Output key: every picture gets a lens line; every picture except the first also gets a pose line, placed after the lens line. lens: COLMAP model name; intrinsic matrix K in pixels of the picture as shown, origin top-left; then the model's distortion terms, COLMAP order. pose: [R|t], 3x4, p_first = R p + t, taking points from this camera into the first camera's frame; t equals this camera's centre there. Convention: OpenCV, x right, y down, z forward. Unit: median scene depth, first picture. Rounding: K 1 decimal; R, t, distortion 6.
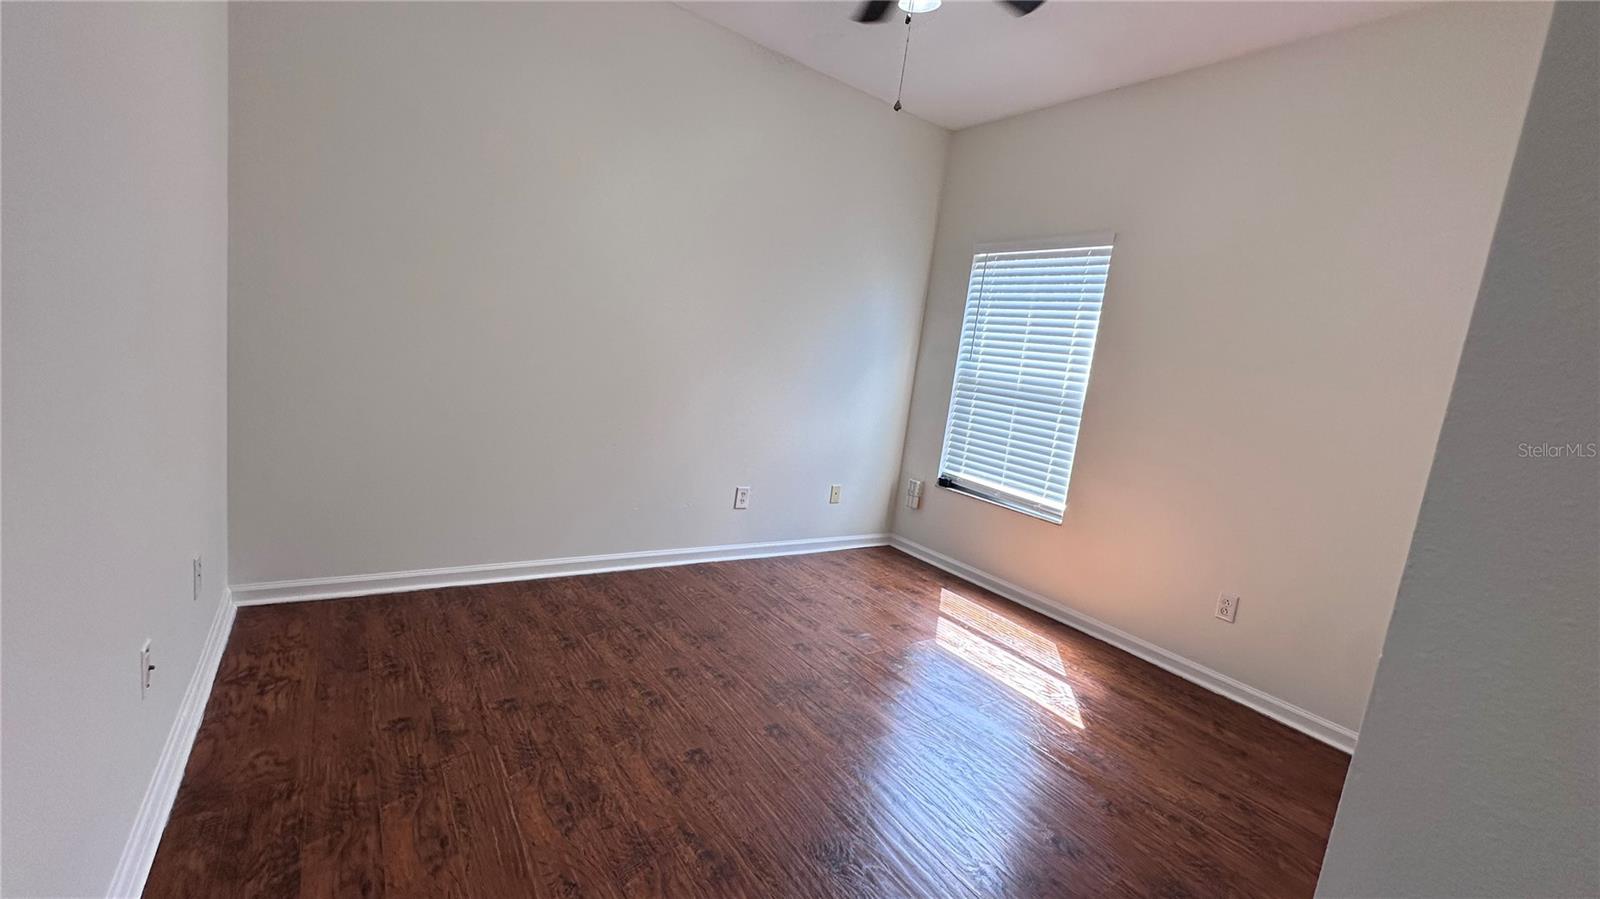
lens RADIAL K [[642.2, 0, 800.0], [0, 642.2, 449.5], [0, 0, 1]] dist [-0.001870, 0.000036]
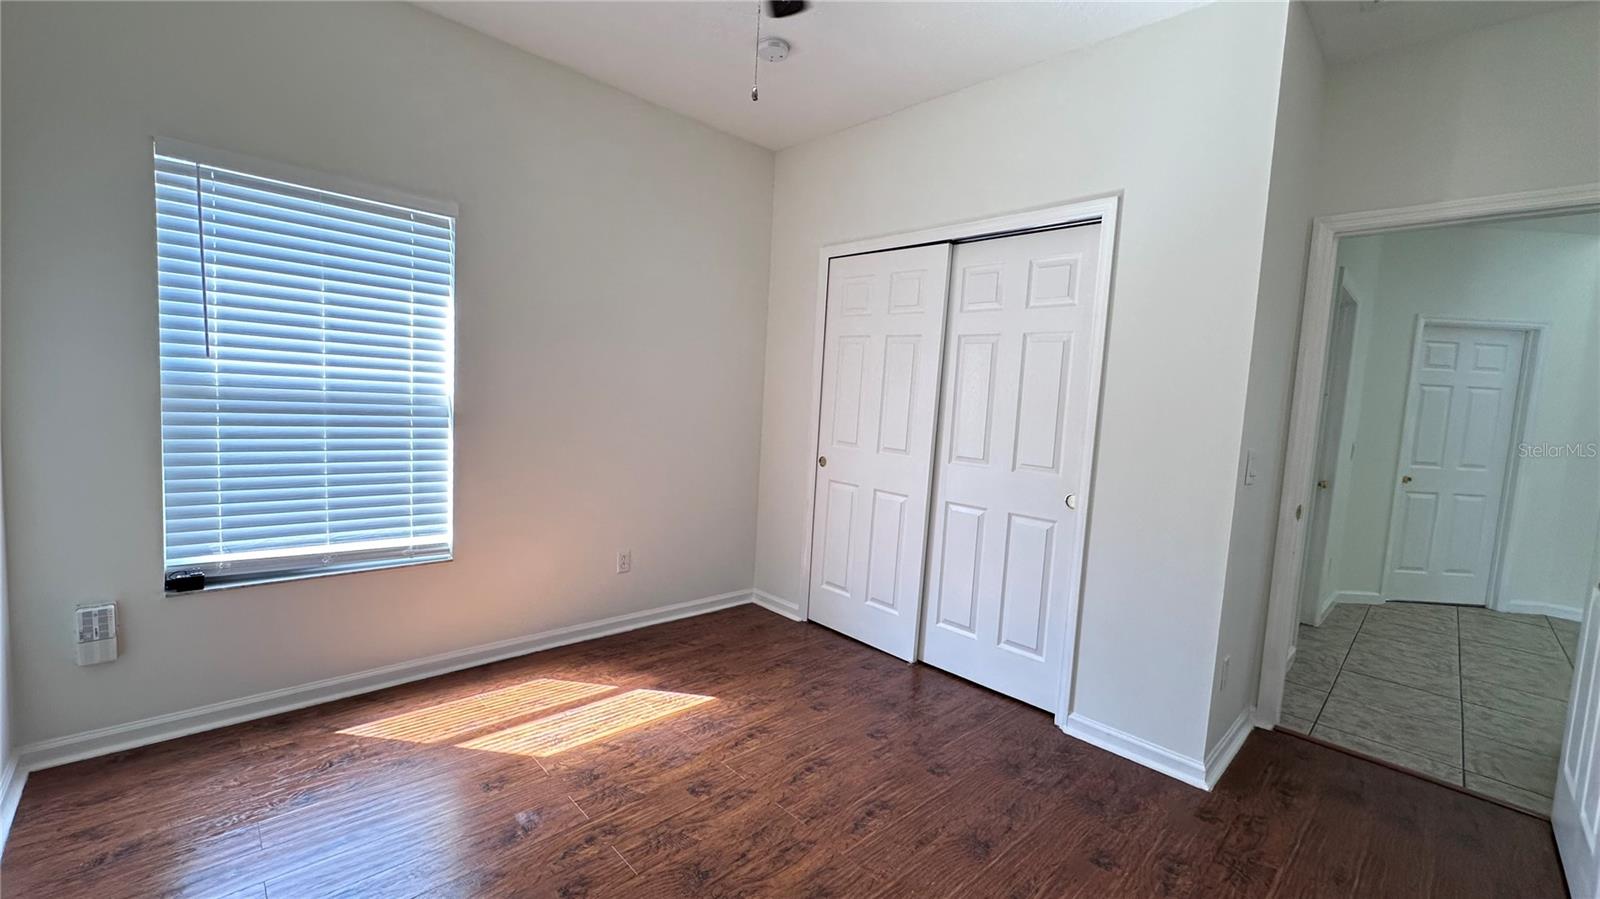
lens RADIAL K [[642.2, 0, 800.0], [0, 642.2, 449.5], [0, 0, 1]] dist [-0.001870, 0.000036]
pose [[-0.143902, -0.216460, 0.965628, -0.436126], [0.068385, 0.971276, 0.227917, -0.183371], [-0.987226, 0.098832, -0.124965, 0.684130]]
